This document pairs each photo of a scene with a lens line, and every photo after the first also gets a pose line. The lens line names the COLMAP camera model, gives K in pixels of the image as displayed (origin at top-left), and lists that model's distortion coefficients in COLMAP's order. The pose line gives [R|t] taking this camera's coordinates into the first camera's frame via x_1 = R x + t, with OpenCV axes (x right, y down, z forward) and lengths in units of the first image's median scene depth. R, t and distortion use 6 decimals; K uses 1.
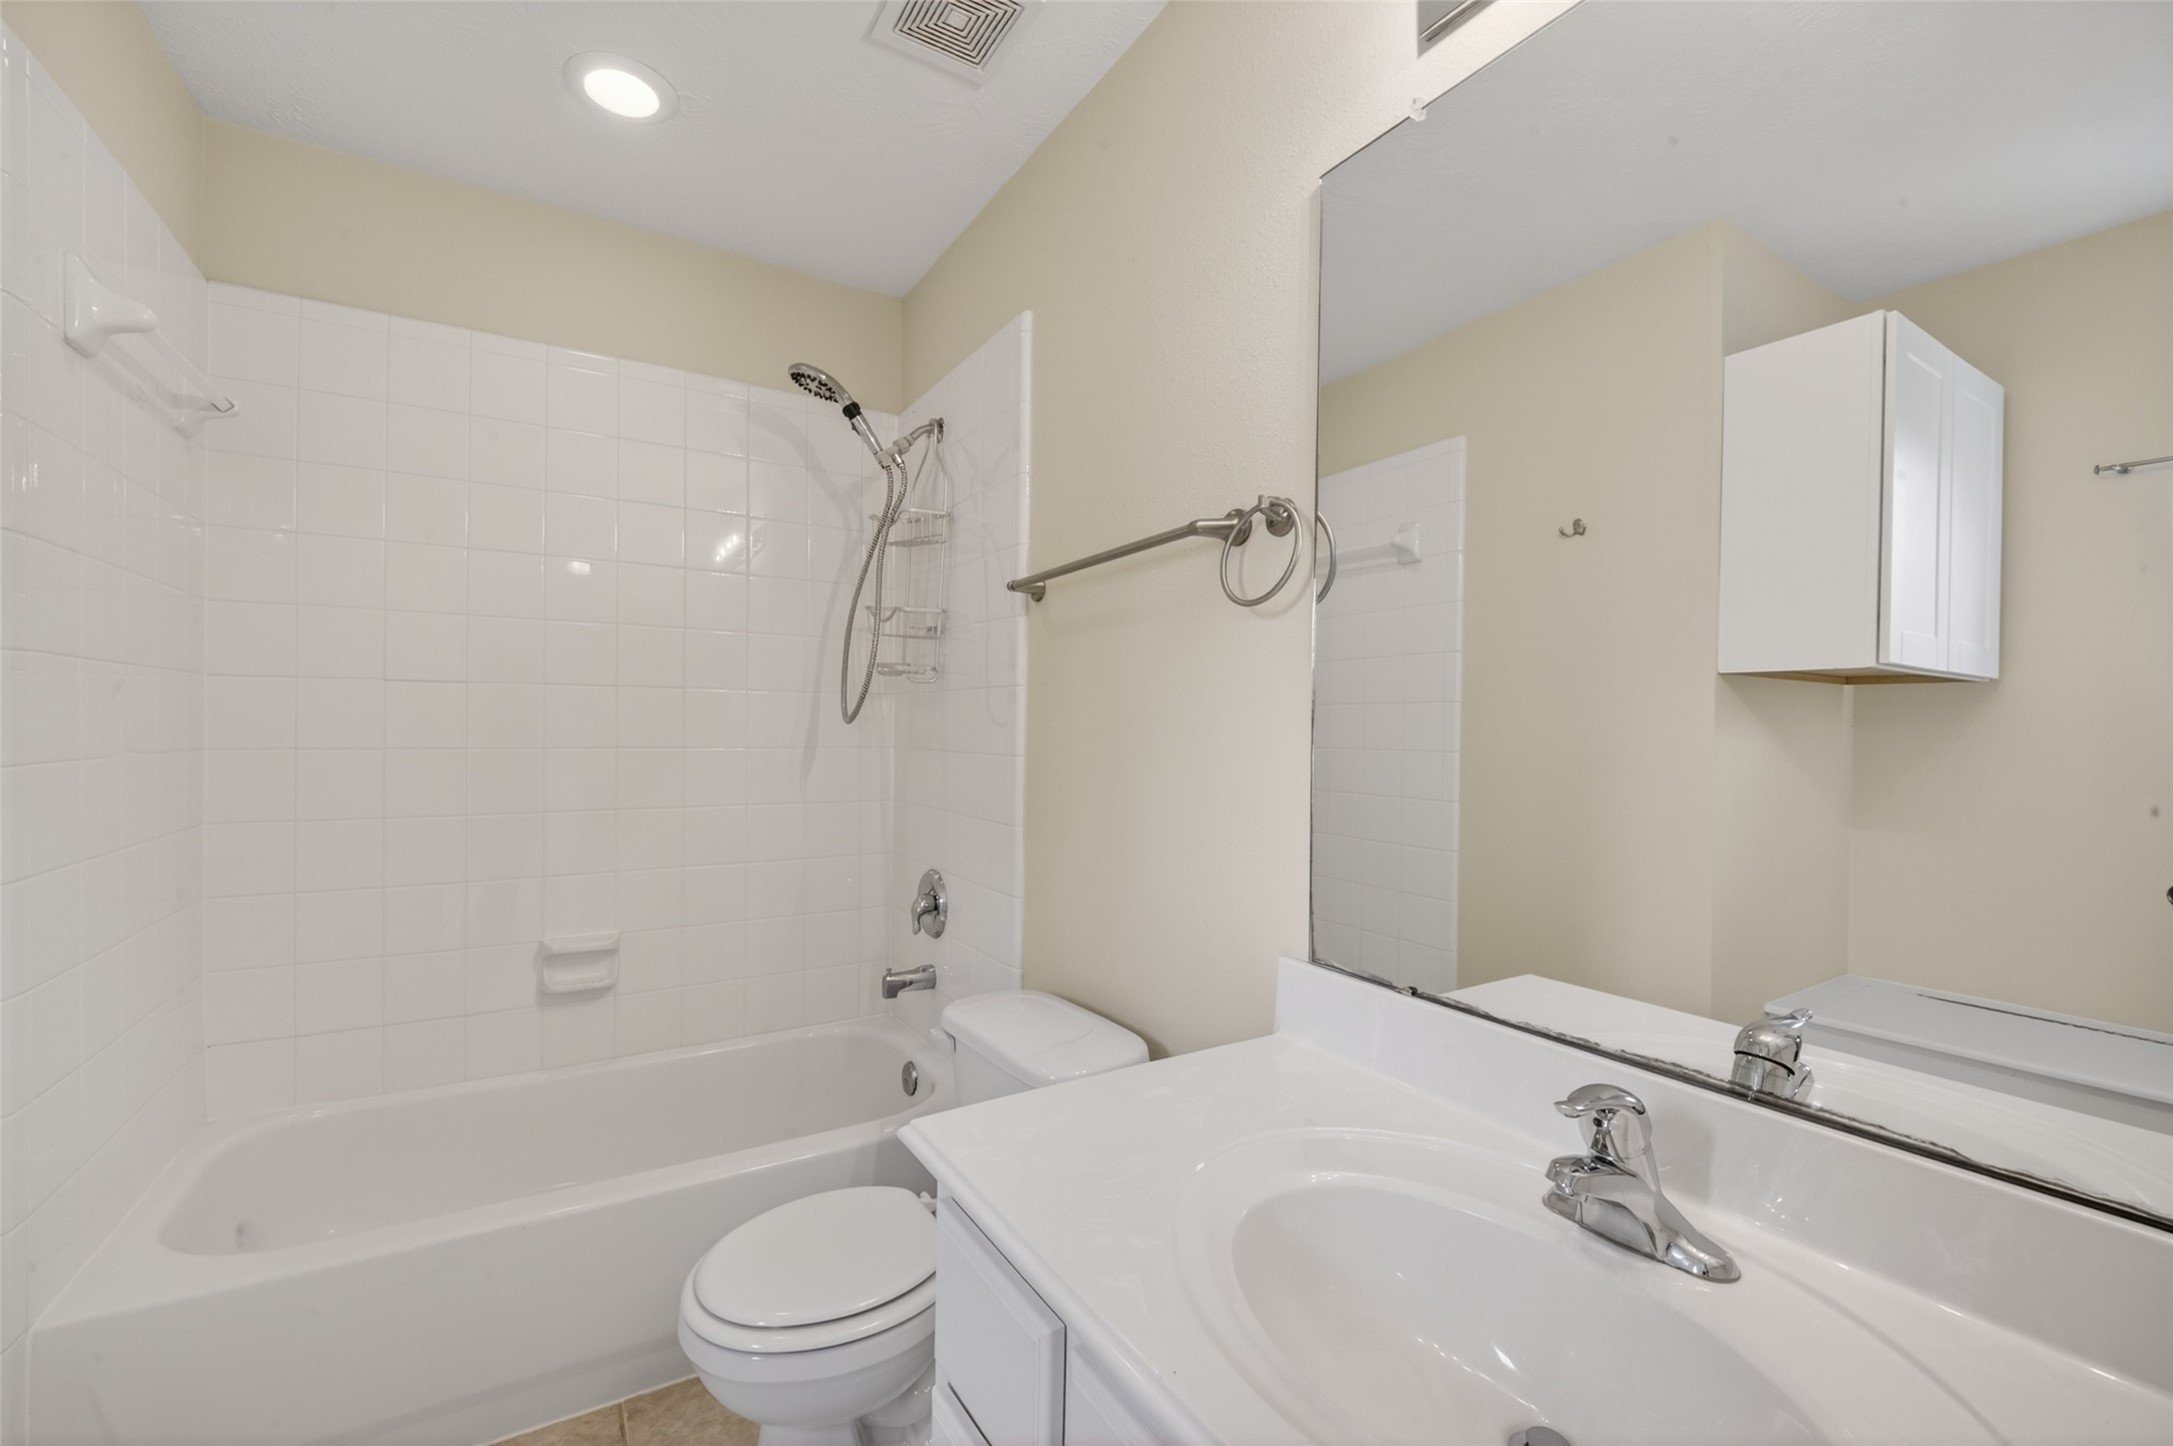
lens RADIAL K [[896.3, 0, 1081.0], [0, 896.3, 734.7], [0, 0, 1]] dist [-0.000950, -0.003109]
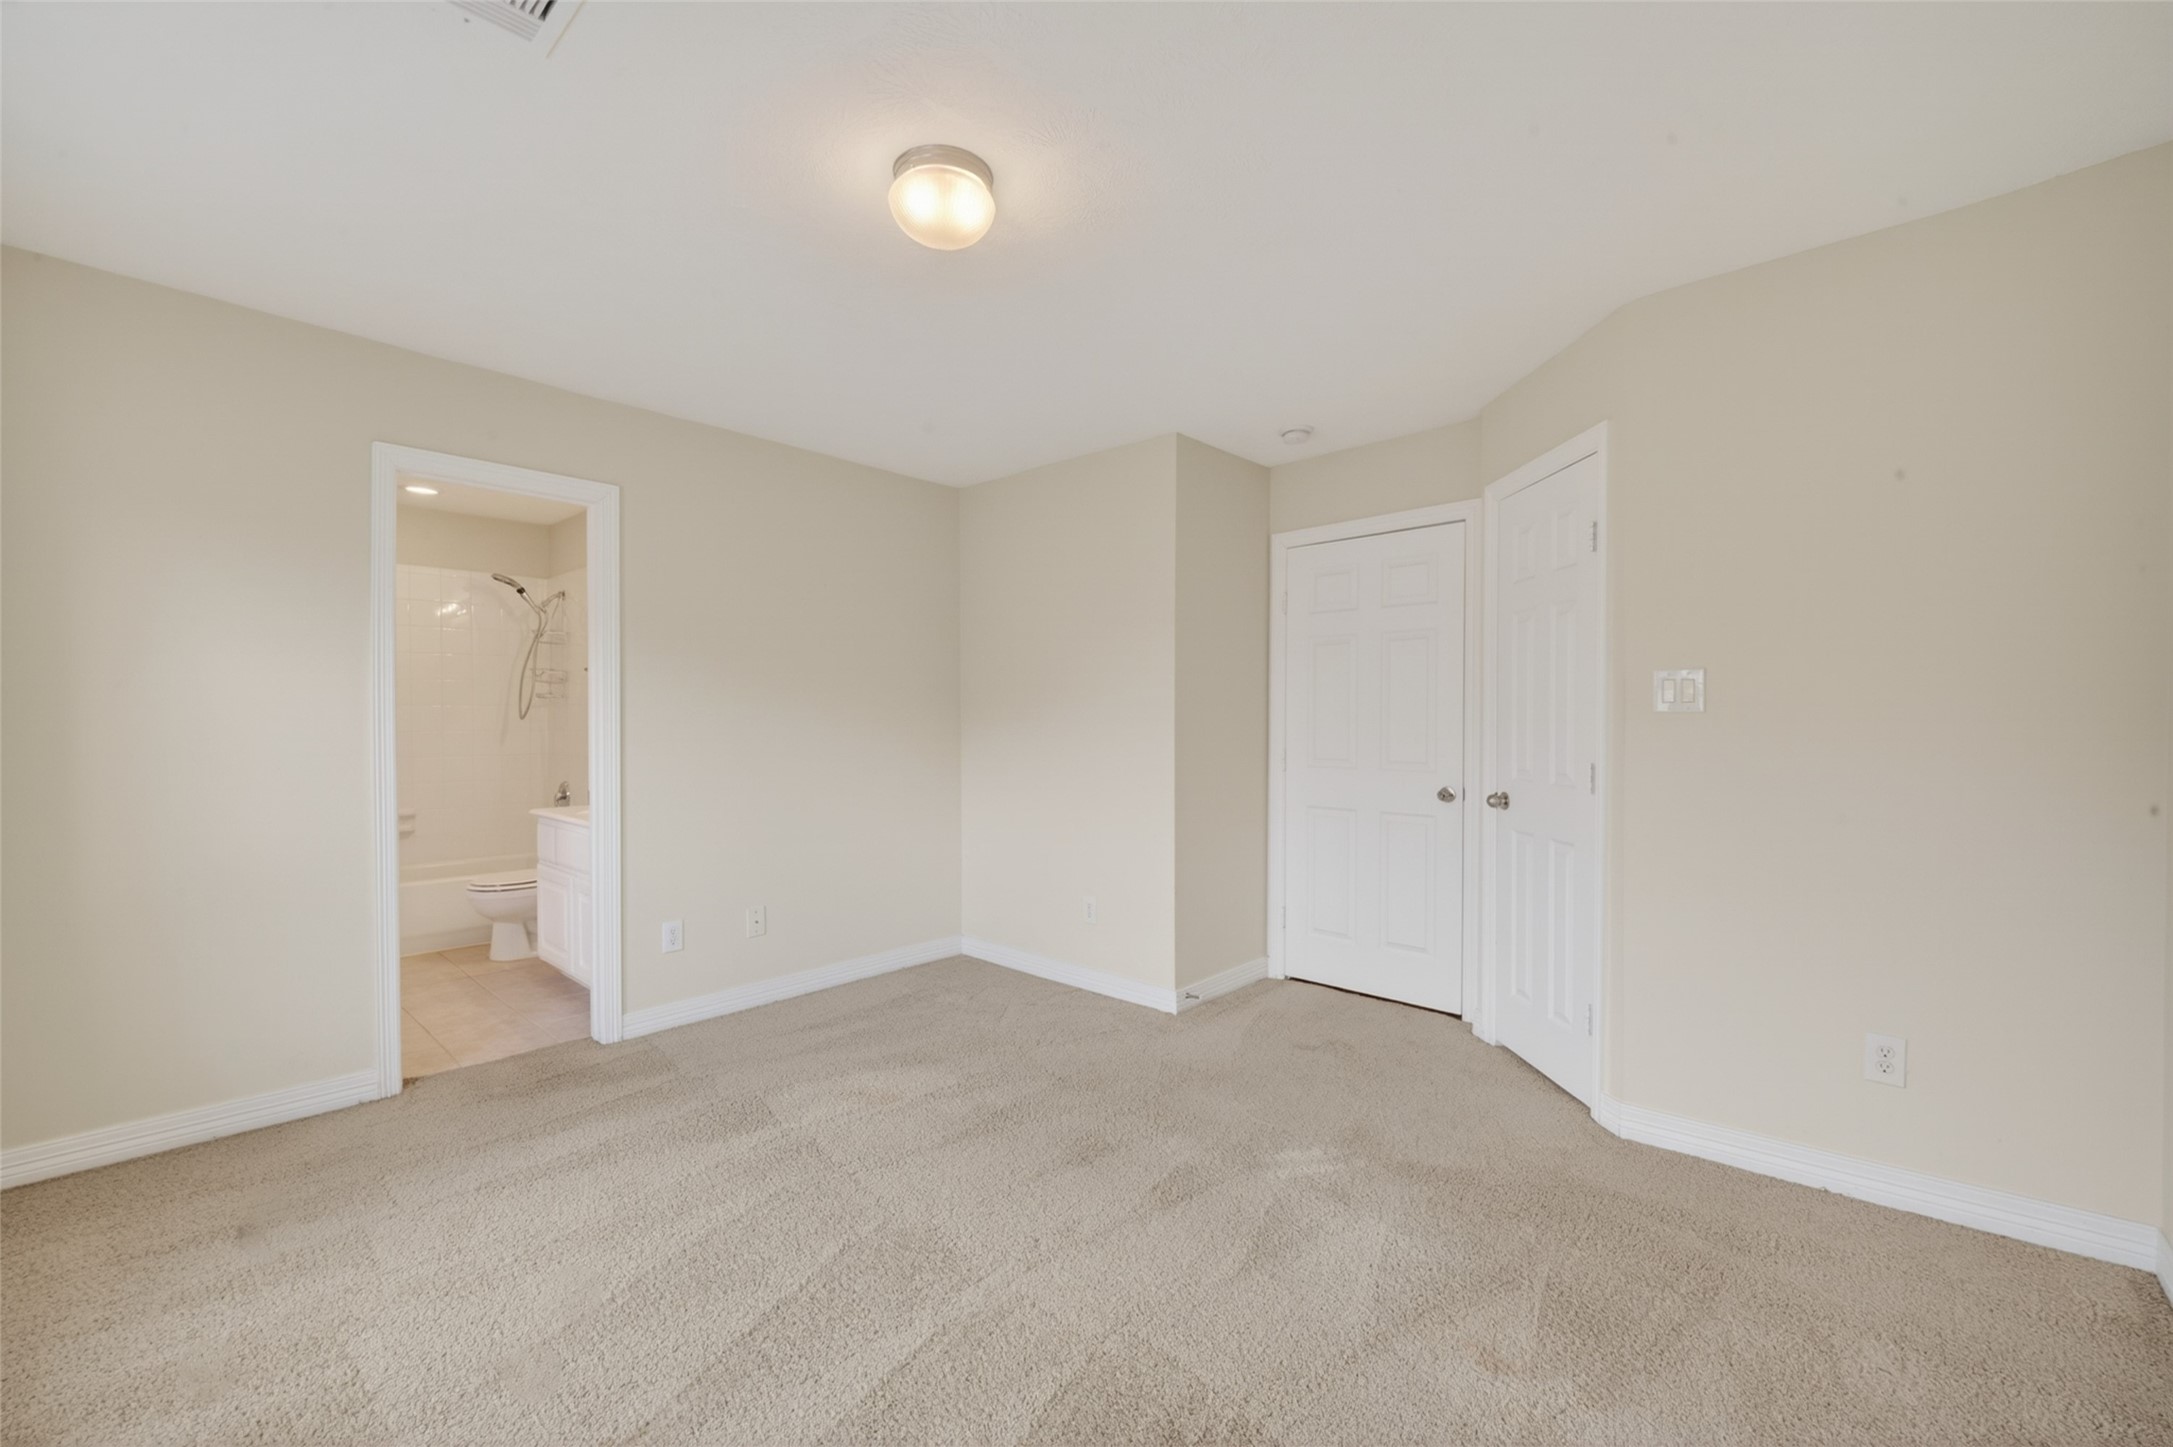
lens RADIAL K [[896.3, 0, 1083.9], [0, 896.3, 725.4], [0, 0, 1]] dist [-0.000950, -0.003109]
pose [[0.961590, -0.007973, 0.274372, 0.520581], [0.005590, 0.999940, 0.009467, -0.009405], [-0.274431, -0.007570, 0.961577, -1.684906]]
